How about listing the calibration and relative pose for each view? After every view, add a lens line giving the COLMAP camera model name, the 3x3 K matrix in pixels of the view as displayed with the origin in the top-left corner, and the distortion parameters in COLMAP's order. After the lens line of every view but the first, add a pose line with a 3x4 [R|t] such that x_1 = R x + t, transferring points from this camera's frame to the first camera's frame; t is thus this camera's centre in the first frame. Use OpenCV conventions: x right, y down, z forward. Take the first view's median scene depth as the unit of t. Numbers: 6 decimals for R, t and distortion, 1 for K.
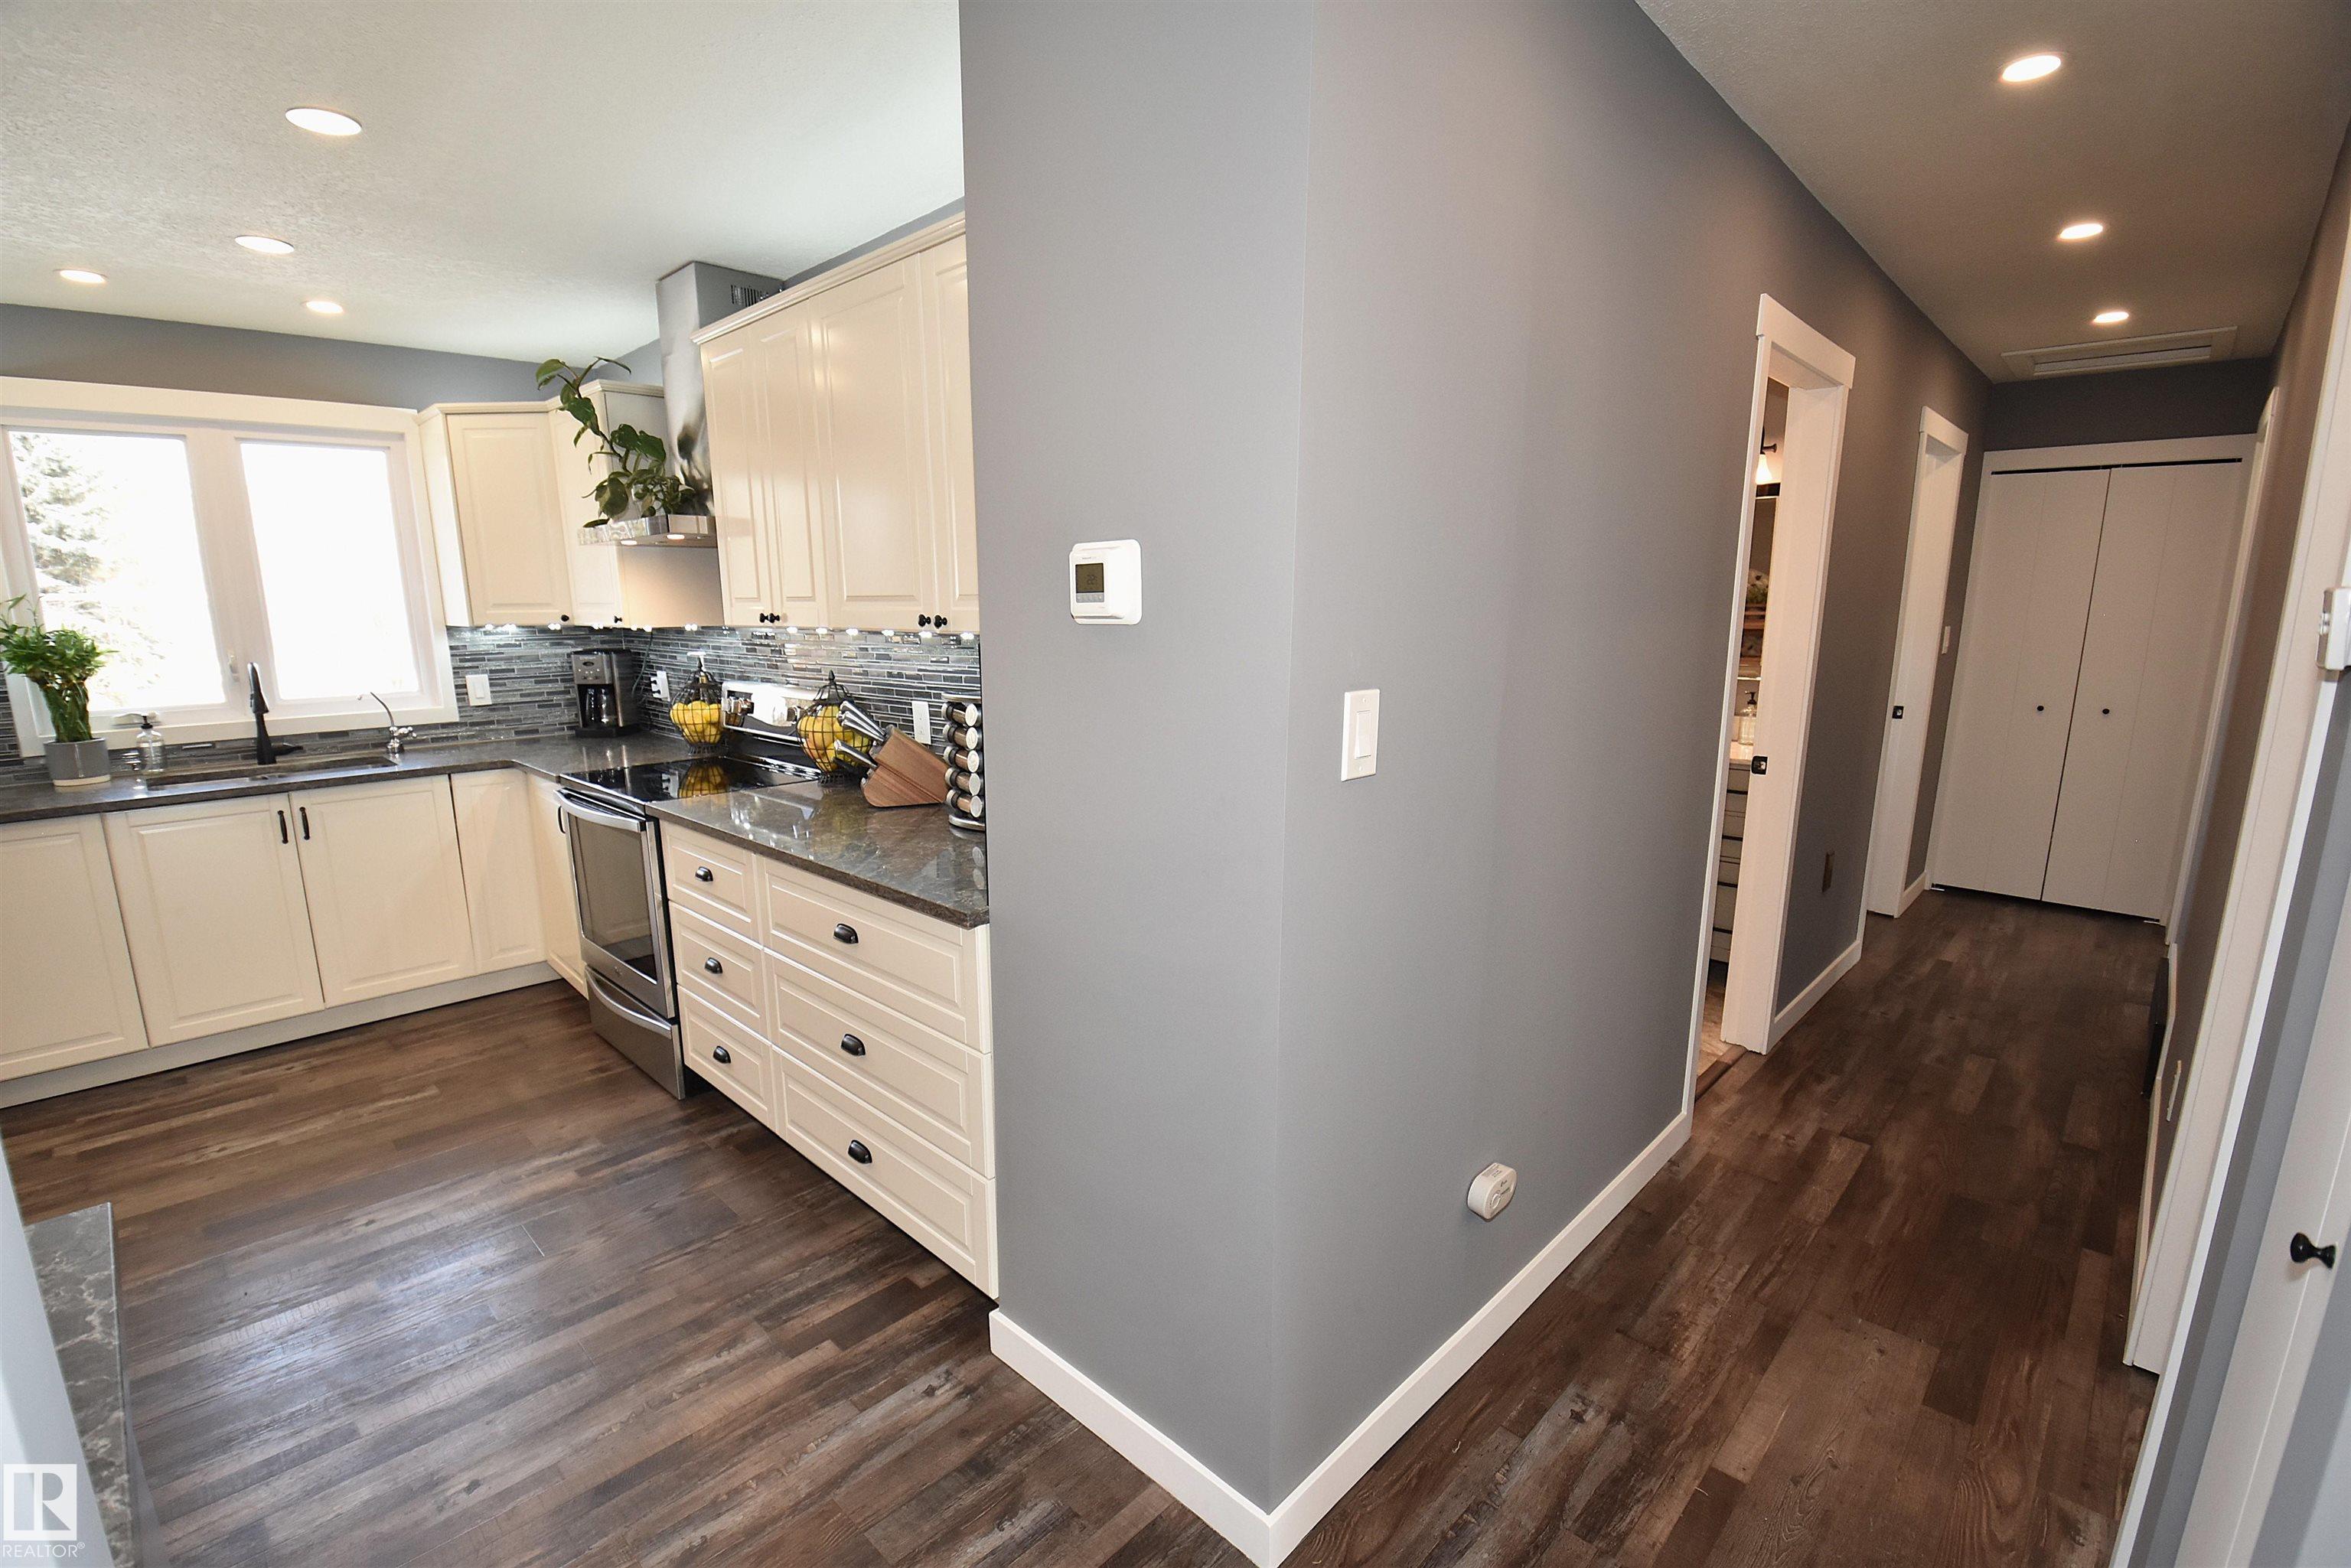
lens RADIAL K [[1055.6, 0, 1165.5], [0, 1055.6, 793.0], [0, 0, 1]] dist [0.005486, -0.014337]
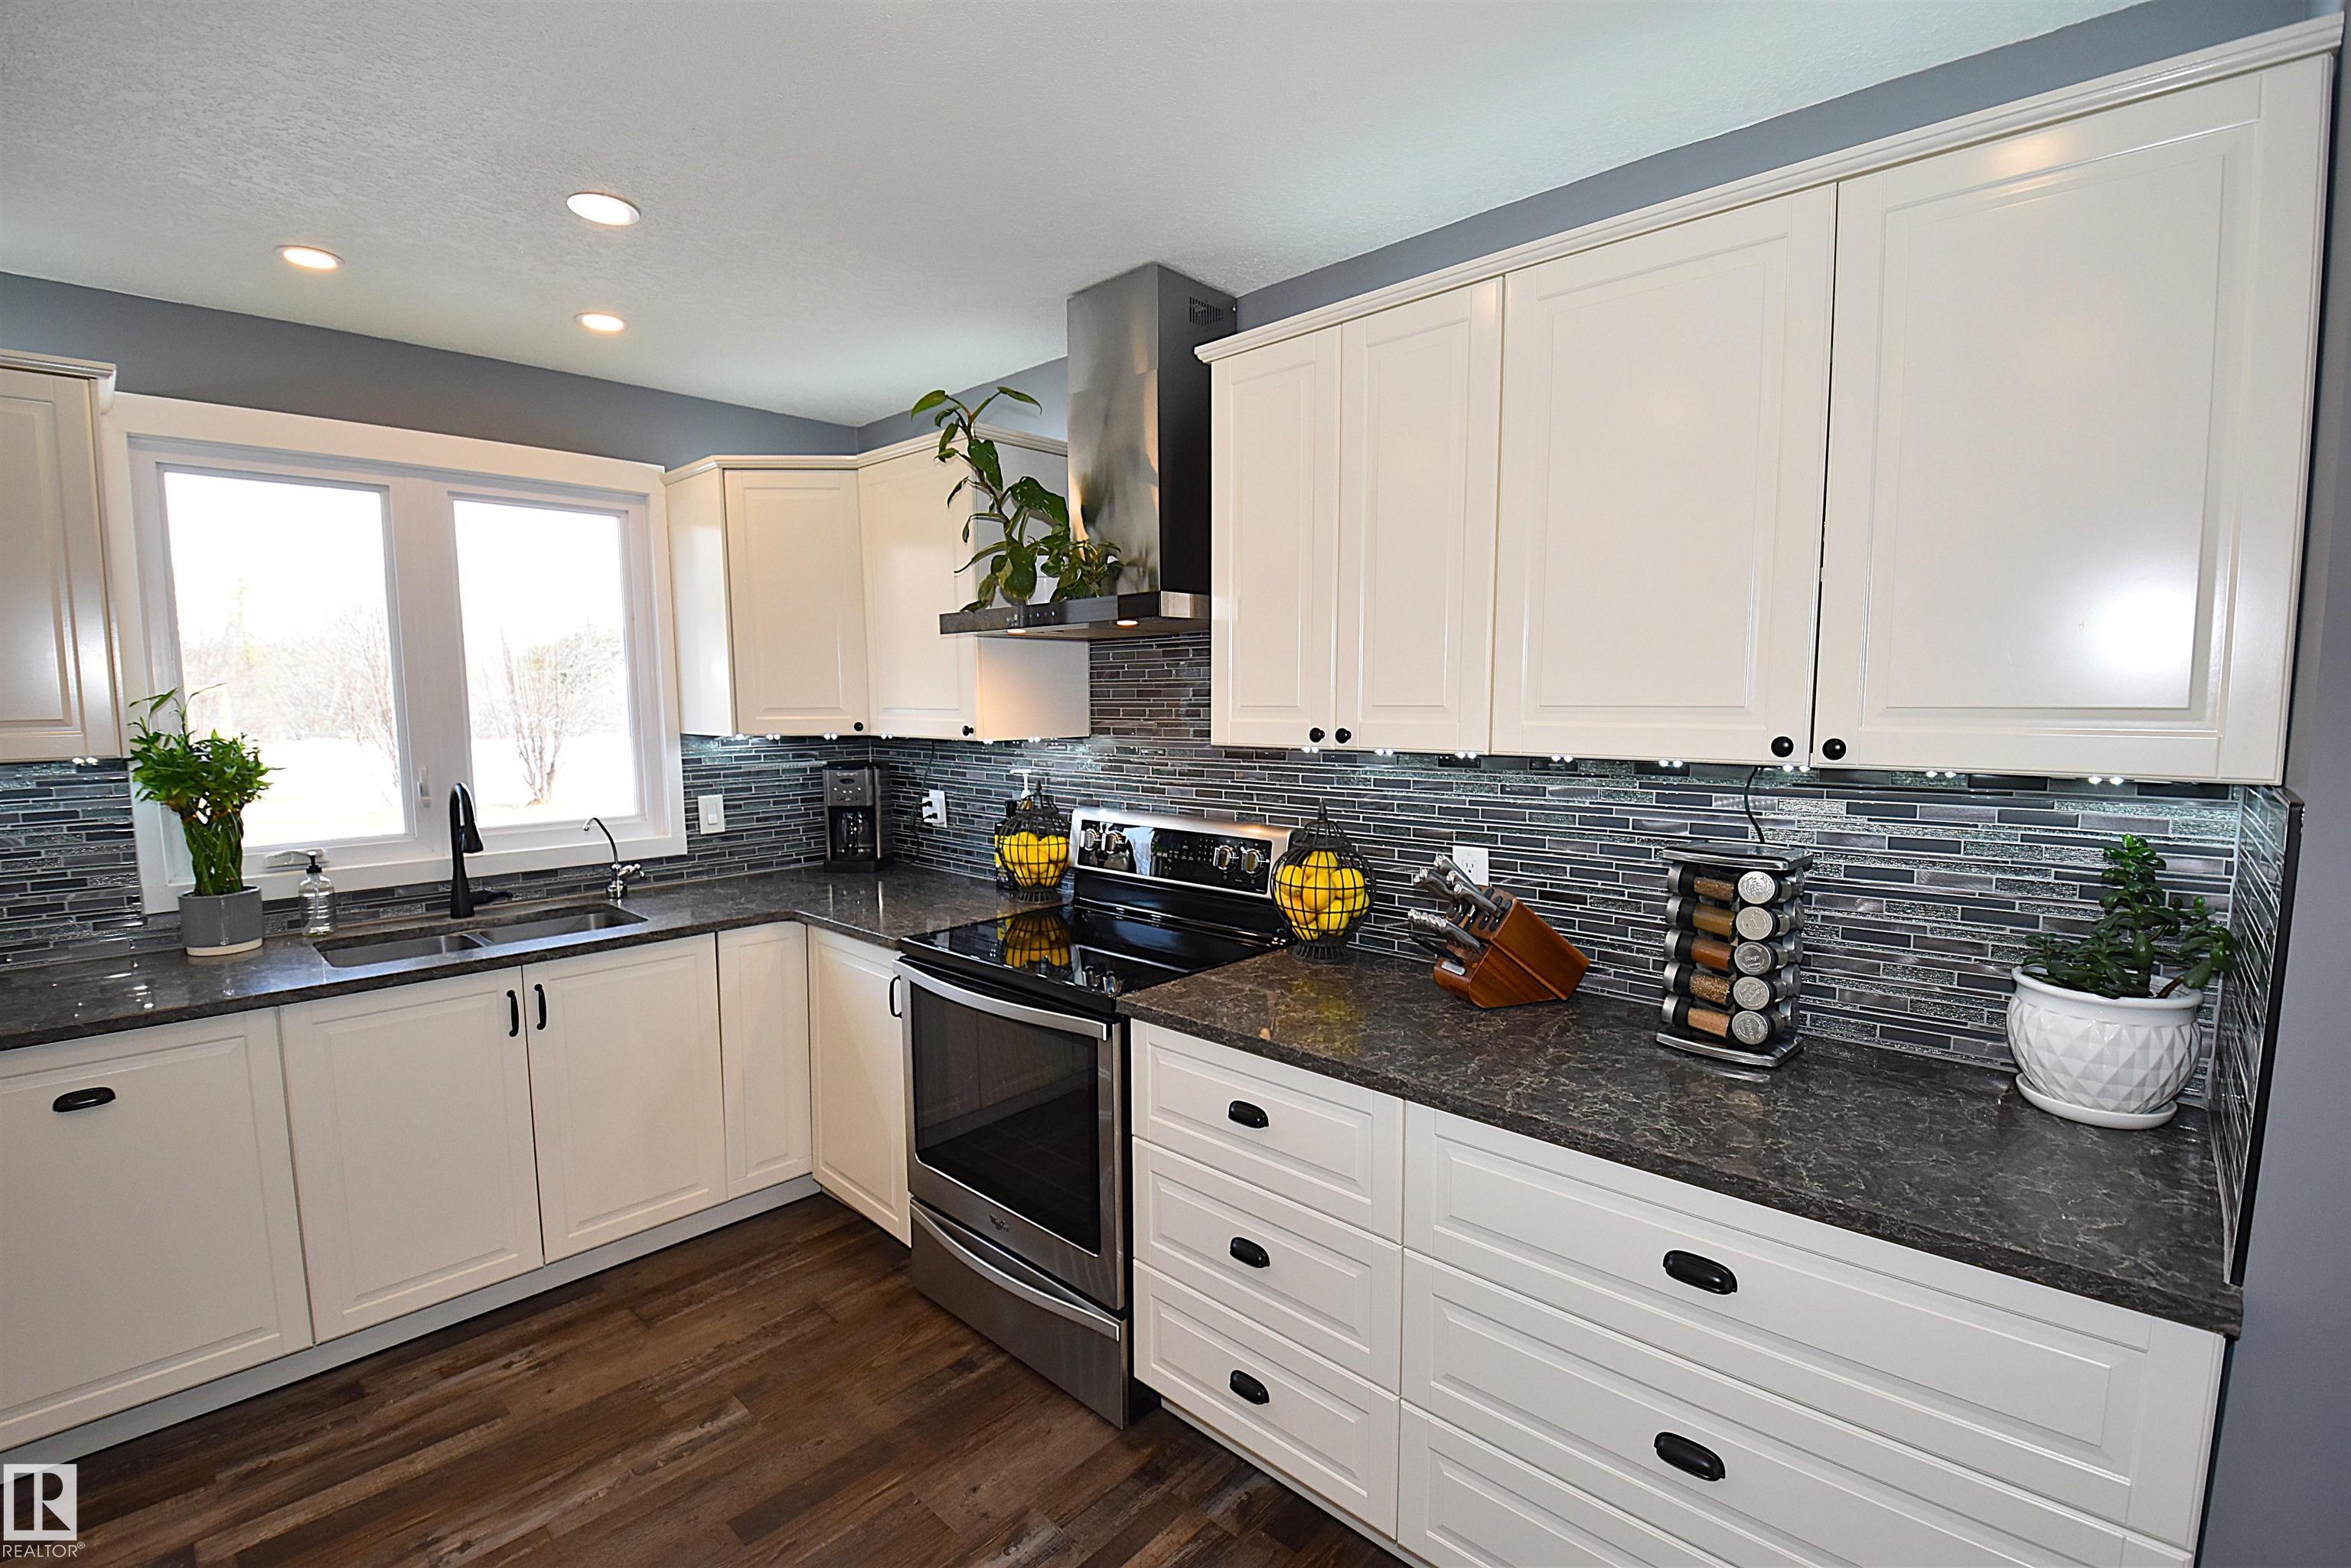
lens RADIAL K [[1055.6, 0, 1185.9], [0, 1055.6, 787.0], [0, 0, 1]] dist [0.005486, -0.014337]
pose [[0.999621, 0.003294, 0.027345, -0.382288], [-0.000654, 0.995383, -0.095985, -0.050652], [-0.027535, 0.095931, 0.995007, 0.242694]]
